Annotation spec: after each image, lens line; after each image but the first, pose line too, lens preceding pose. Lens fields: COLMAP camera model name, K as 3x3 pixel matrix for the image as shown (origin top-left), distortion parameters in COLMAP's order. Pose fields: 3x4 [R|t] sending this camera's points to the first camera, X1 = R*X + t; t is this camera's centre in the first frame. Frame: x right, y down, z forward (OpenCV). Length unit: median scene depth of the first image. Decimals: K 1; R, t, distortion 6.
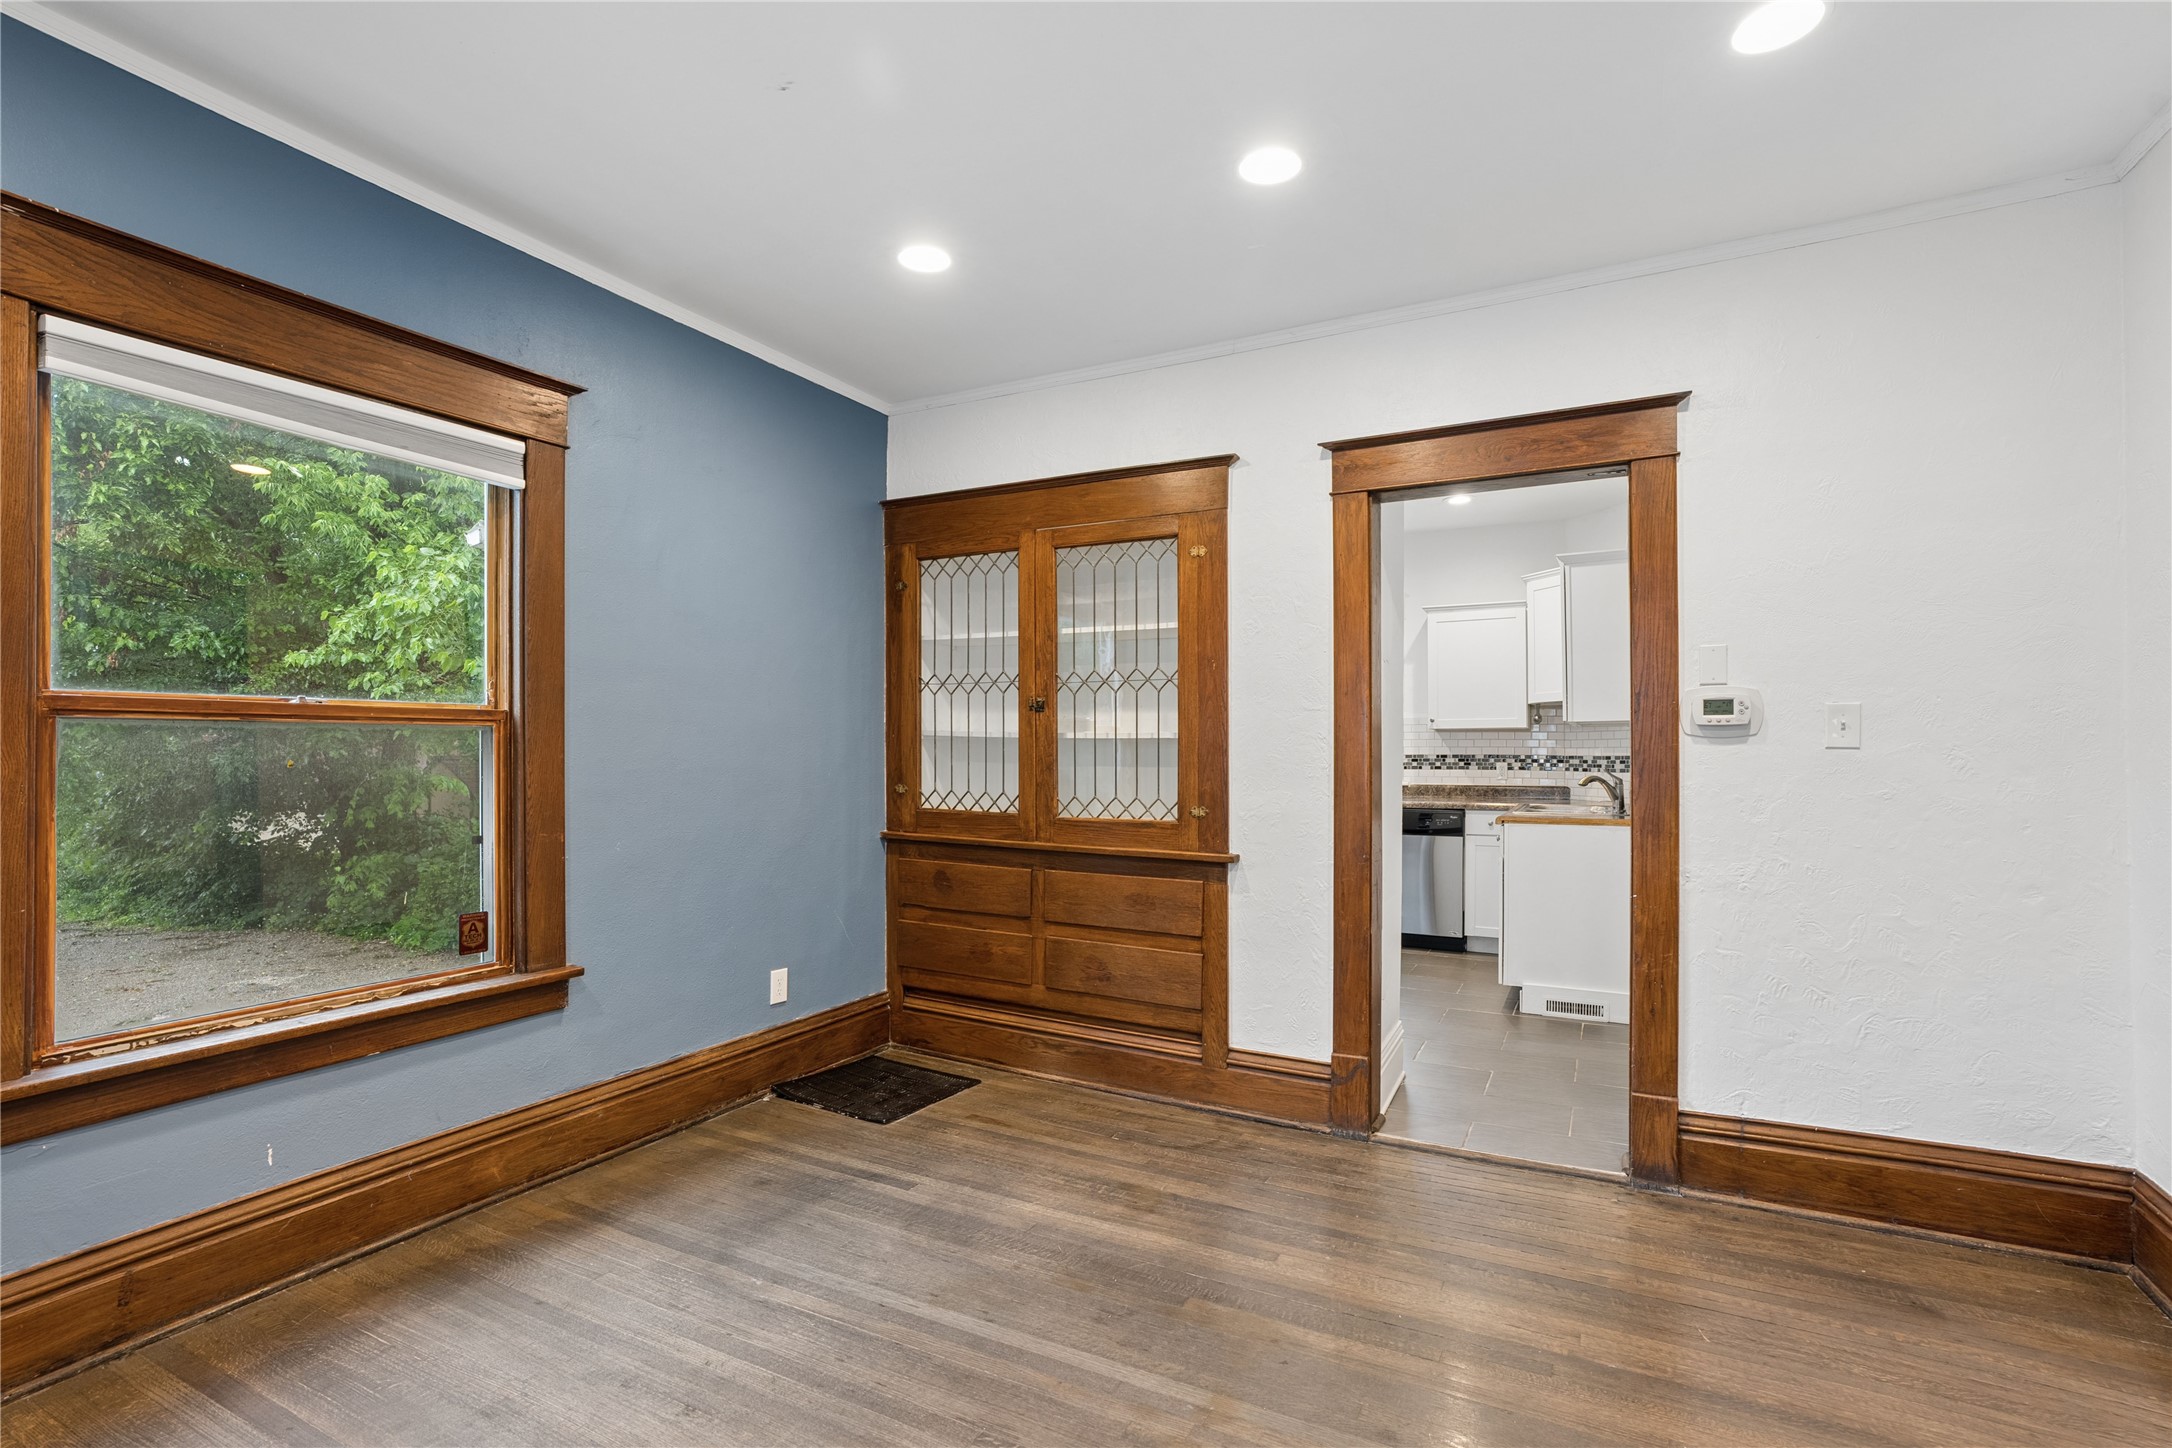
lens RADIAL K [[1028.4, 0, 1075.8], [0, 1028.4, 755.1], [0, 0, 1]] dist [-0.041166, 0.027671]
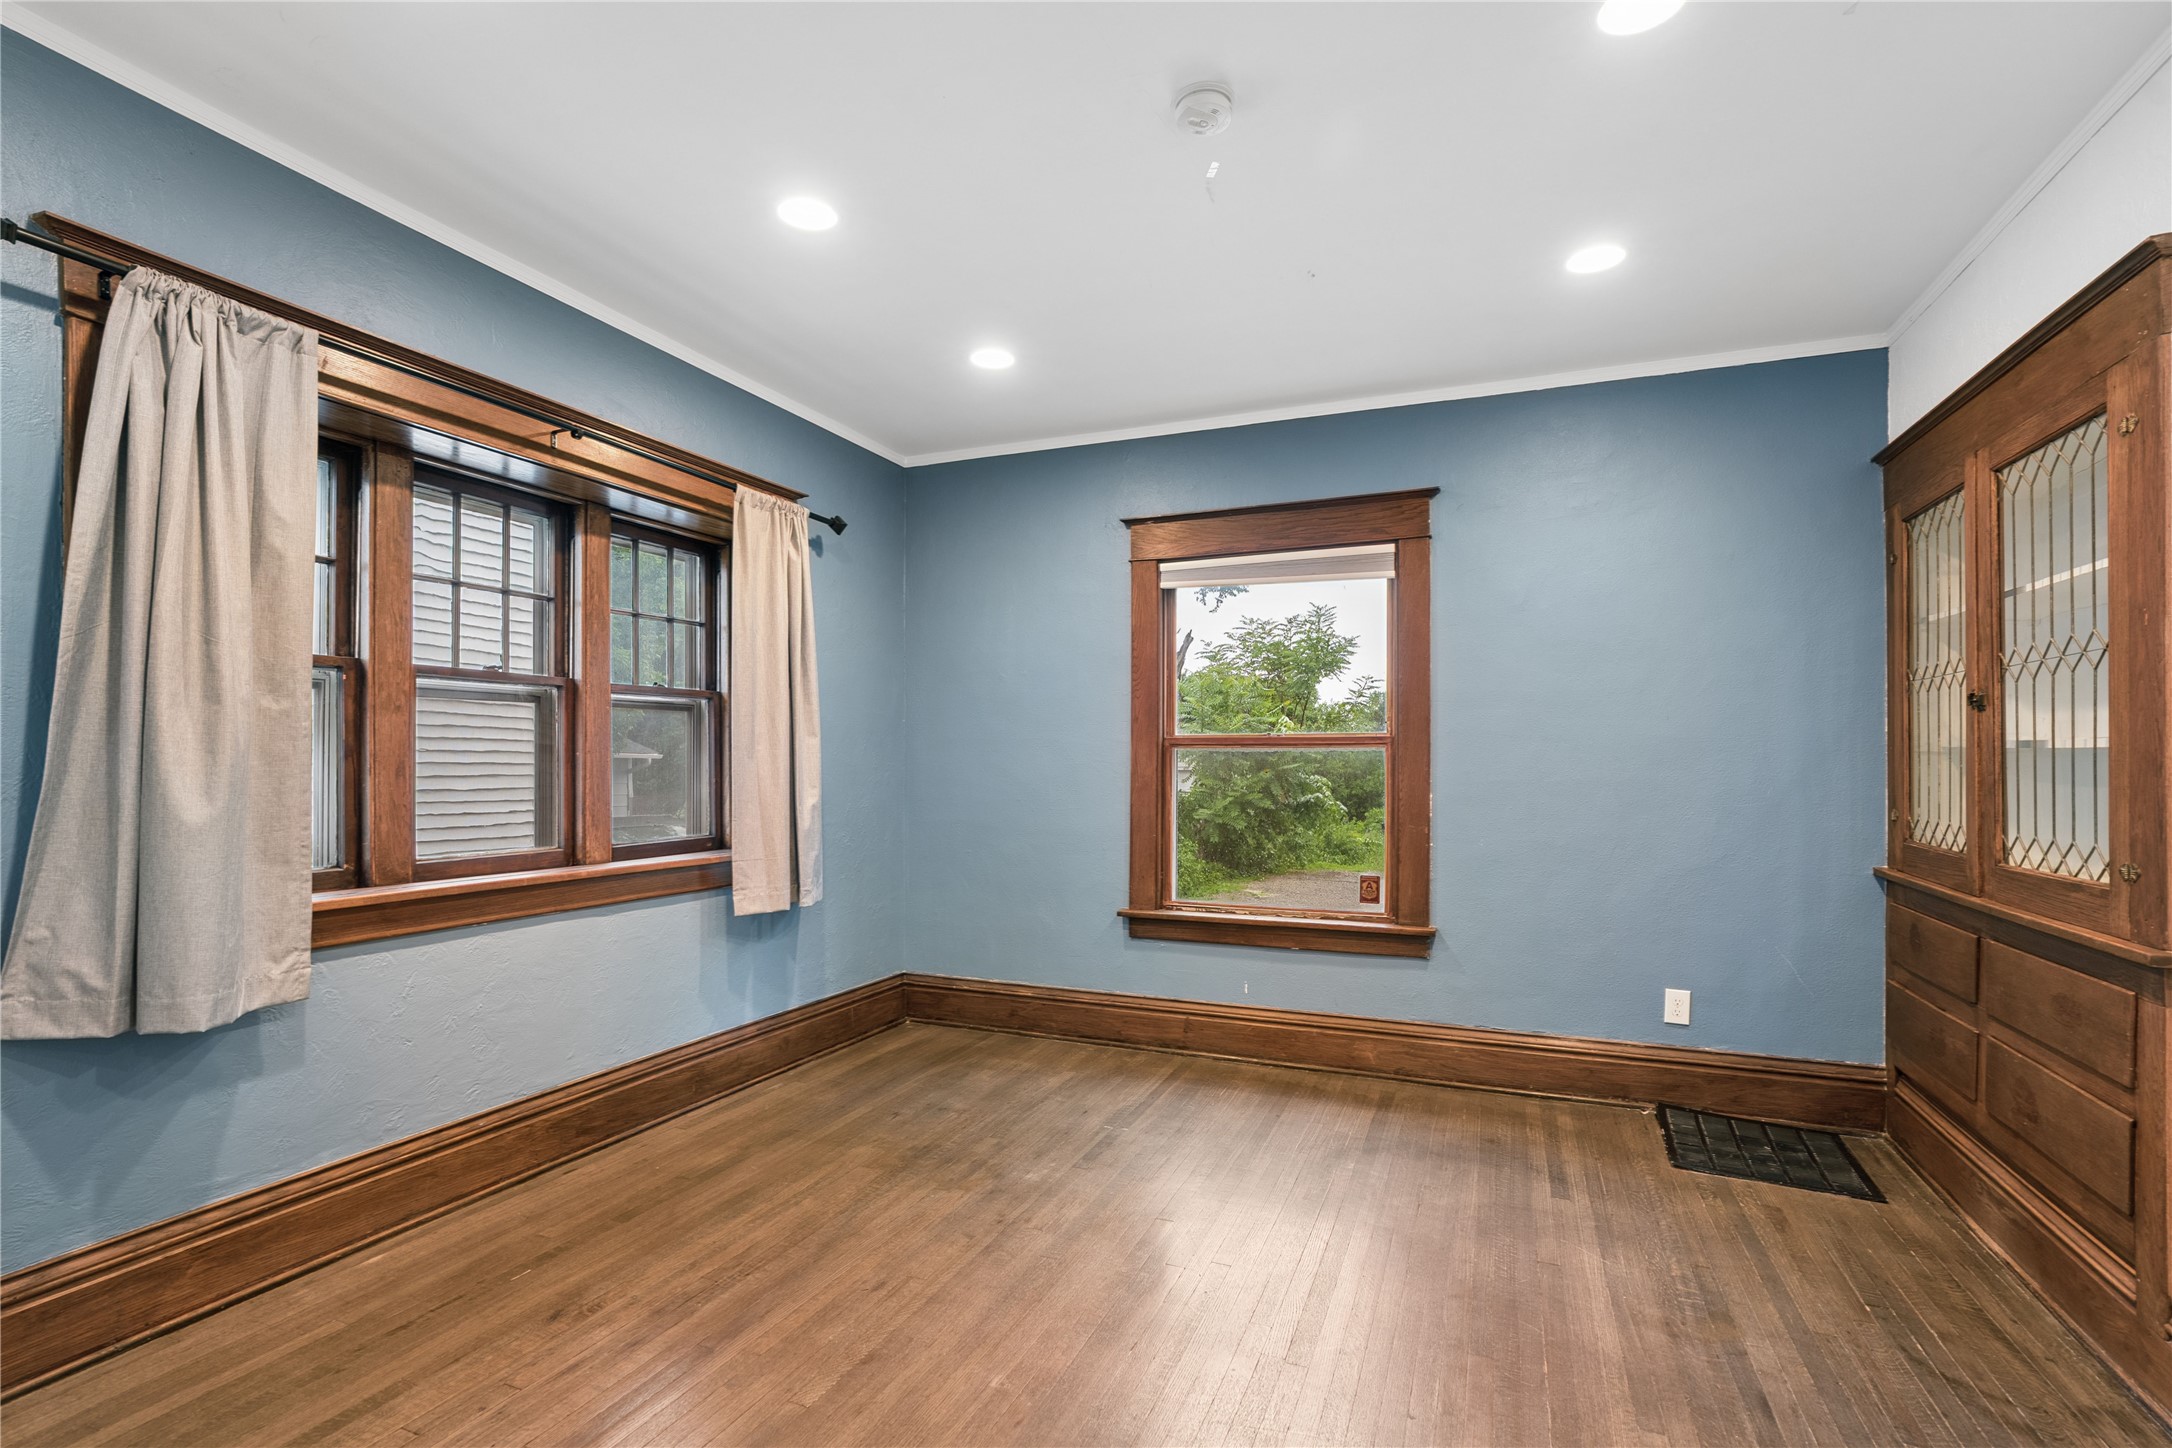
lens RADIAL K [[1028.4, 0, 1075.8], [0, 1028.4, 755.1], [0, 0, 1]] dist [-0.041166, 0.027671]
pose [[0.070864, -0.009839, -0.997437, 0.752113], [-0.010452, 0.999889, -0.010605, 0.001684], [0.997431, 0.011177, 0.070753, 0.416792]]
